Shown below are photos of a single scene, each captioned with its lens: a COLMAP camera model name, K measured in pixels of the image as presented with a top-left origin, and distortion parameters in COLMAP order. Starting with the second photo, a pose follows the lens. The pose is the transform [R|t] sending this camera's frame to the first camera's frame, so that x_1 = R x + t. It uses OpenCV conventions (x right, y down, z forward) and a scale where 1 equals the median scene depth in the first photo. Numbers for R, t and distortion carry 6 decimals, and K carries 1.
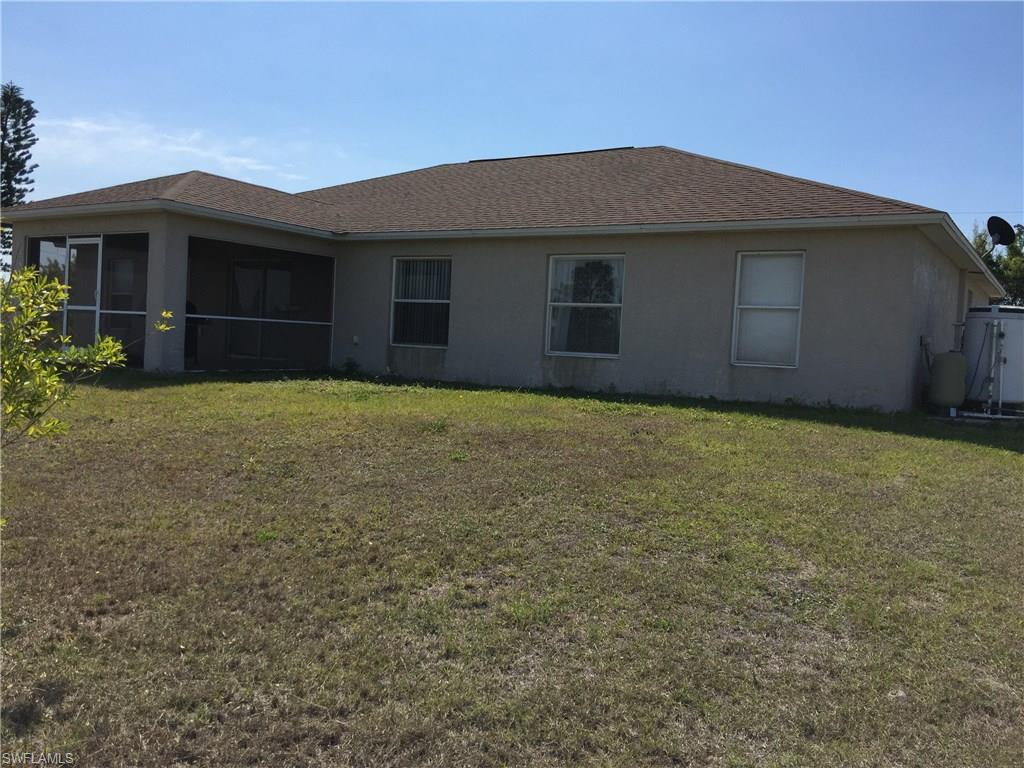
lens RADIAL K [[877.8, 0, 512.0], [0, 877.8, 384.0], [0, 0, 1]] dist [-0.036331, -0.000944]
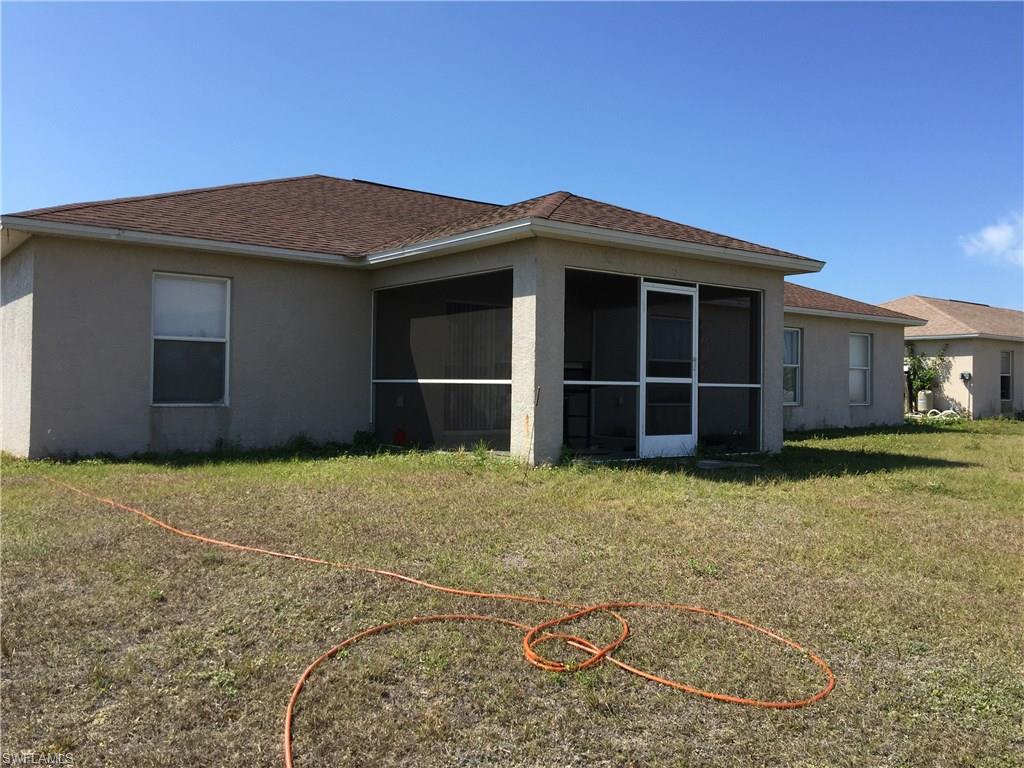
lens RADIAL K [[877.8, 0, 512.0], [0, 877.8, 384.0], [0, 0, 1]] dist [-0.036331, -0.000944]
pose [[0.340912, -0.049720, 0.938779, -1.099336], [0.054085, 0.997984, 0.033215, -0.104390], [-0.938538, 0.039450, 0.342914, 0.783690]]
